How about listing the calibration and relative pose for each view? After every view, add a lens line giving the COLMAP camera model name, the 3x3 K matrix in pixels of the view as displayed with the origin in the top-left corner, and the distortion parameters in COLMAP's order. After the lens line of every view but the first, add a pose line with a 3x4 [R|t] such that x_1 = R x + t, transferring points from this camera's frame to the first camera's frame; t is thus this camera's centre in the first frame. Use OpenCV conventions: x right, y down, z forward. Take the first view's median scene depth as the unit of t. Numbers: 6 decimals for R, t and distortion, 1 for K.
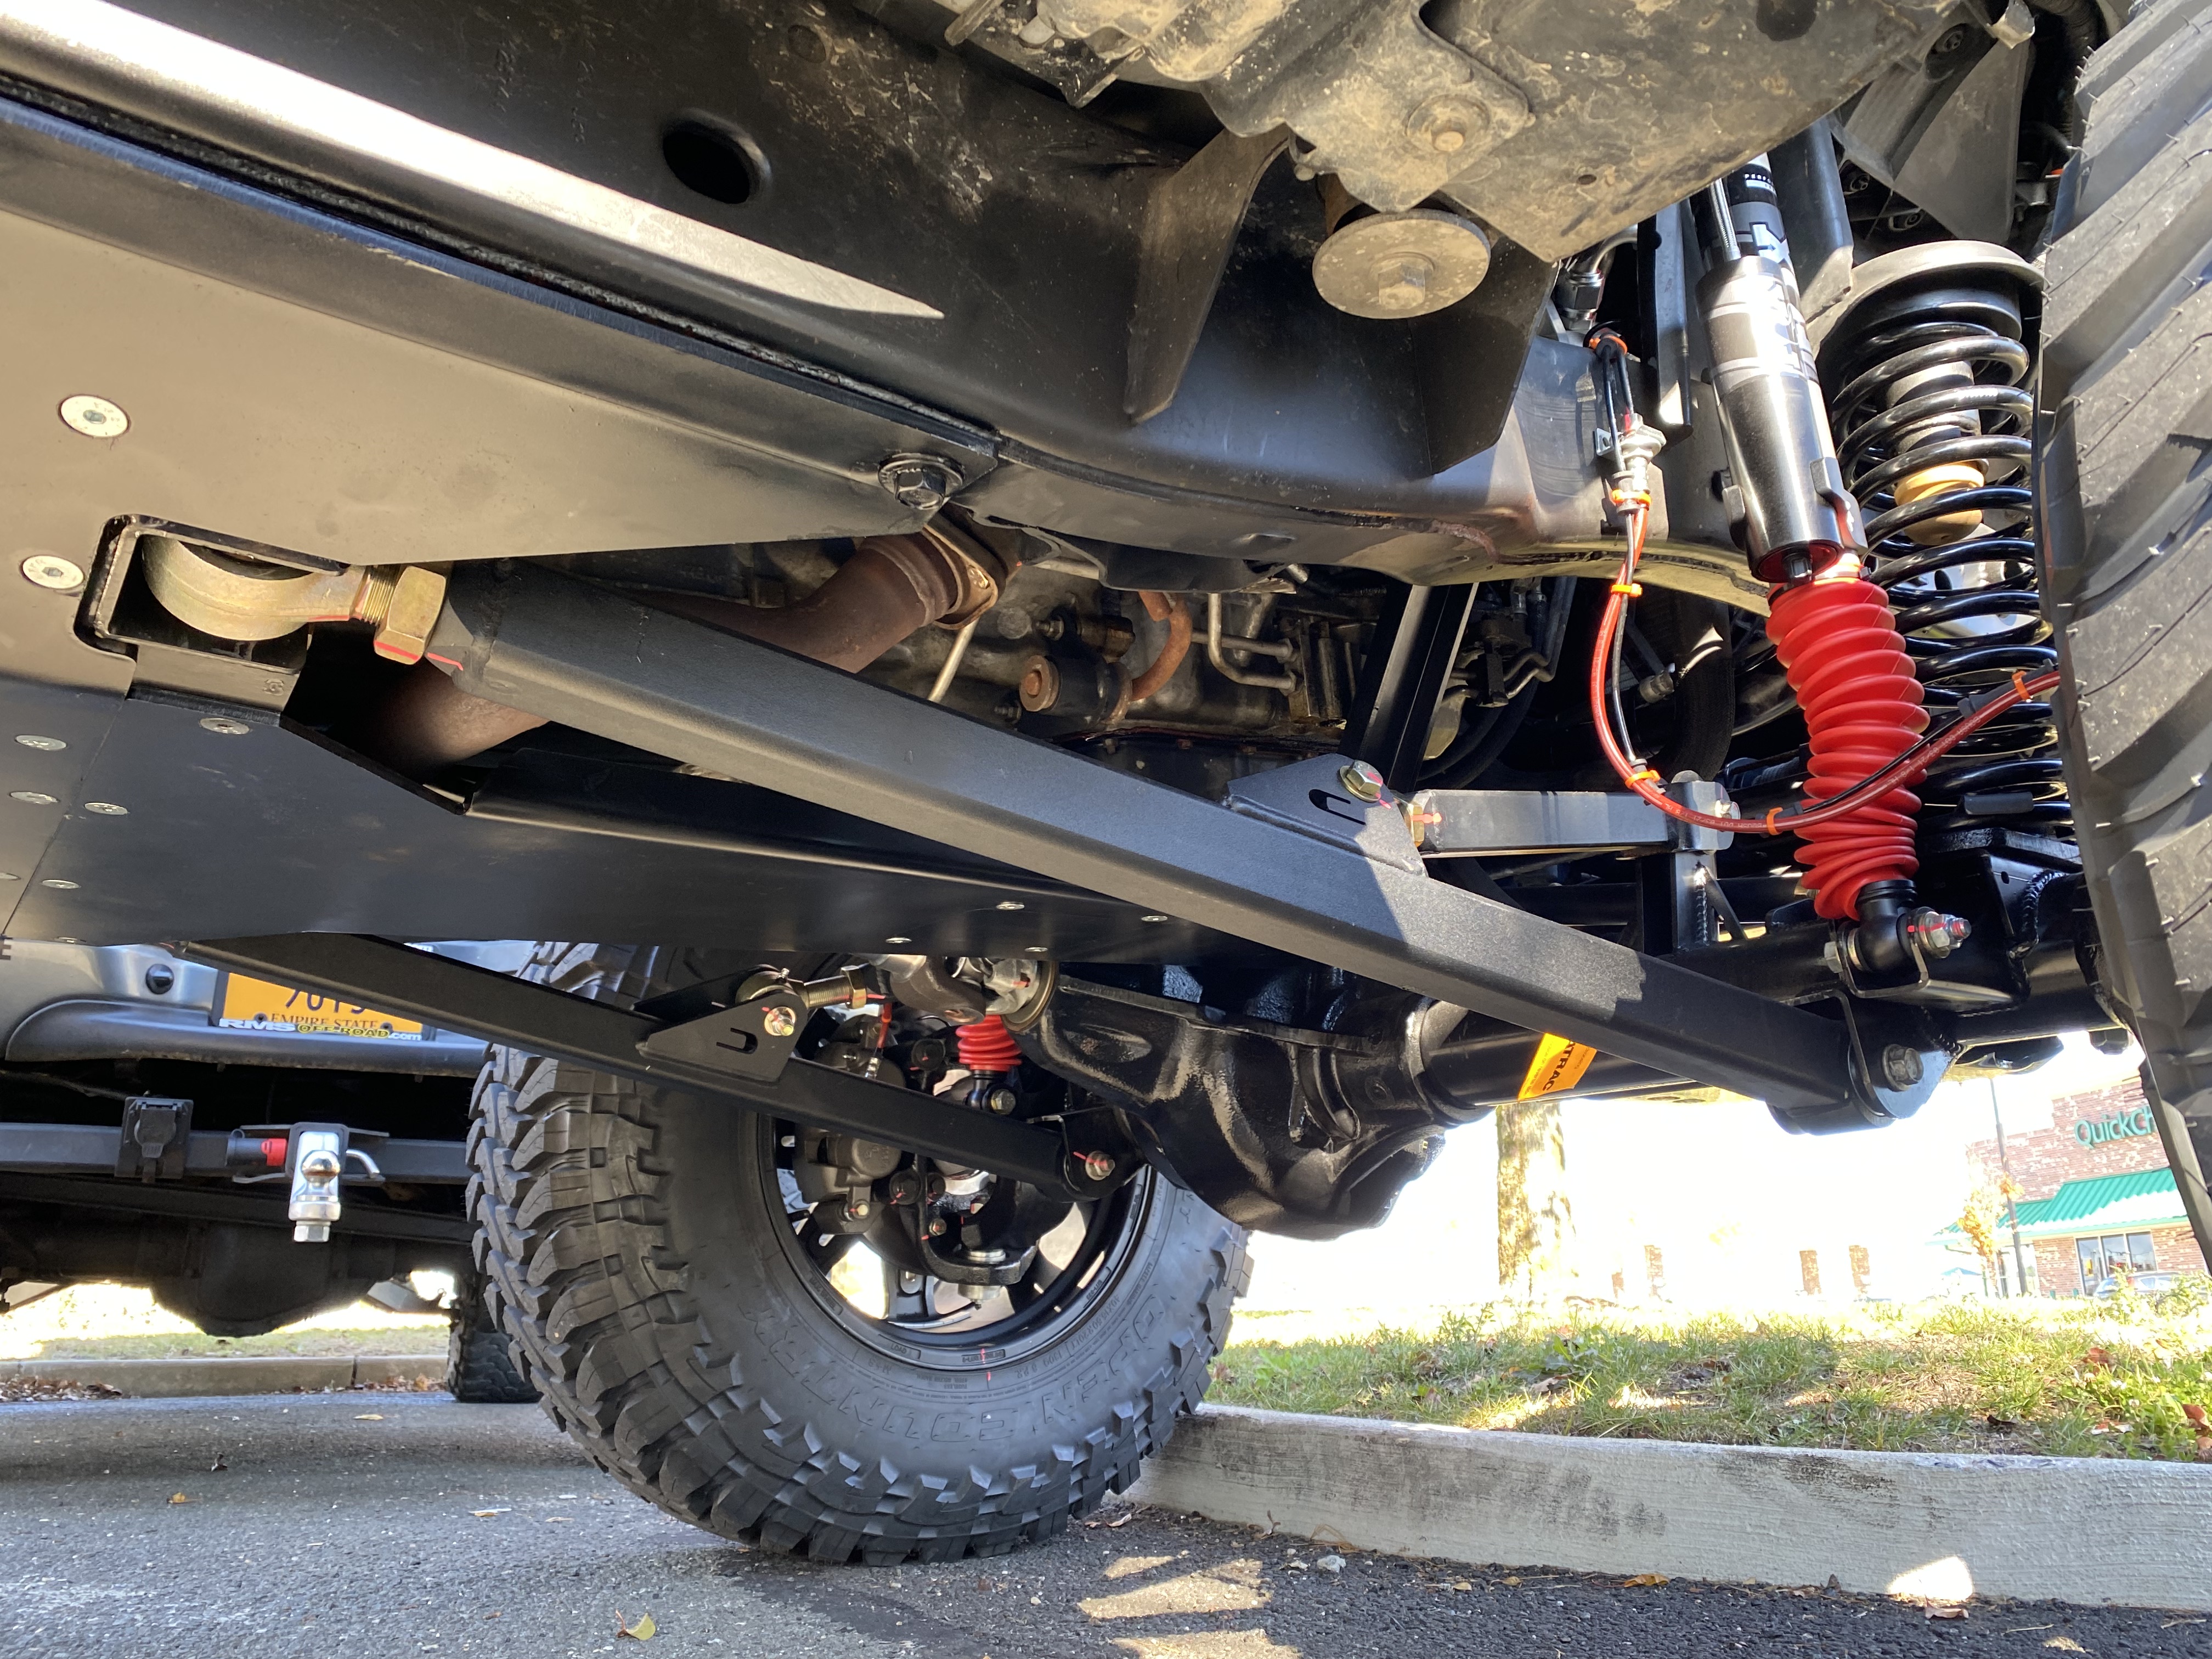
lens RADIAL K [[1723.9, 0, 1106.9], [0, 1723.9, 825.0], [0, 0, 1]] dist [0.016641, -0.021973]
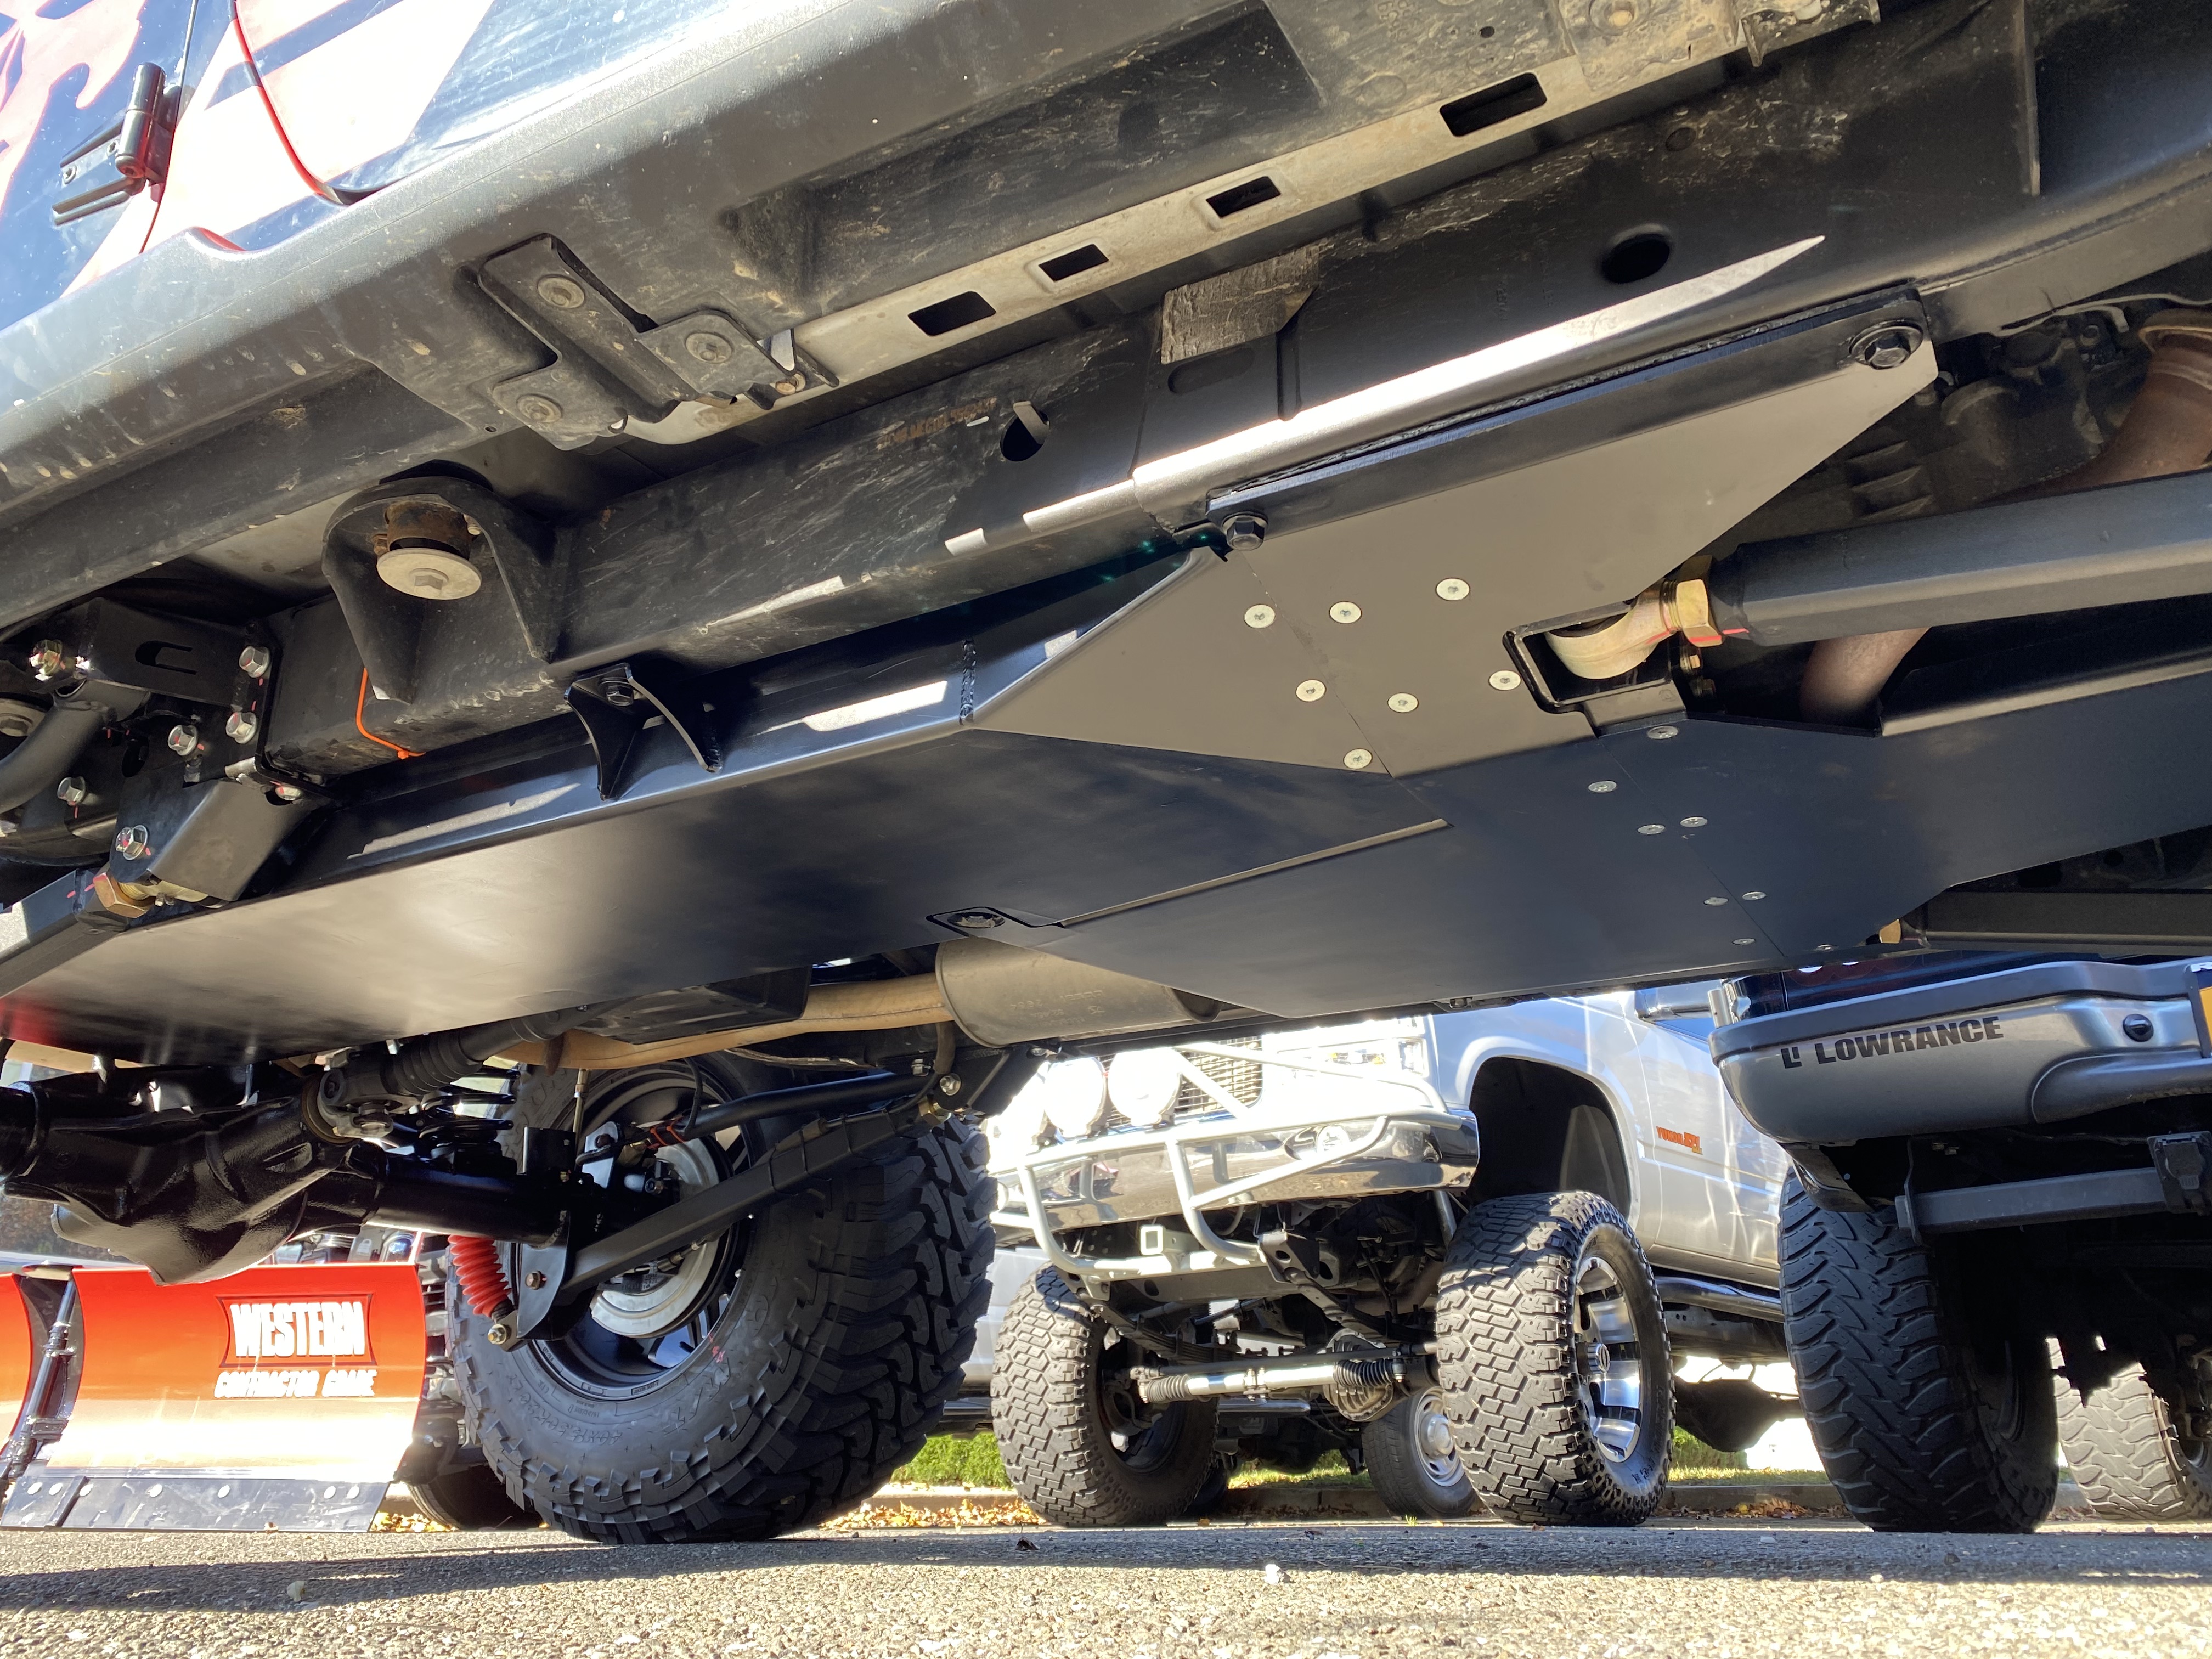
lens RADIAL K [[1723.9, 0, 1129.3], [0, 1723.9, 830.8], [0, 0, 1]] dist [0.016641, -0.021973]
pose [[0.406716, -0.329959, -0.851886, 0.582281], [0.256107, 0.936285, -0.240376, 0.276722], [0.876922, -0.120409, 0.465307, -0.134275]]
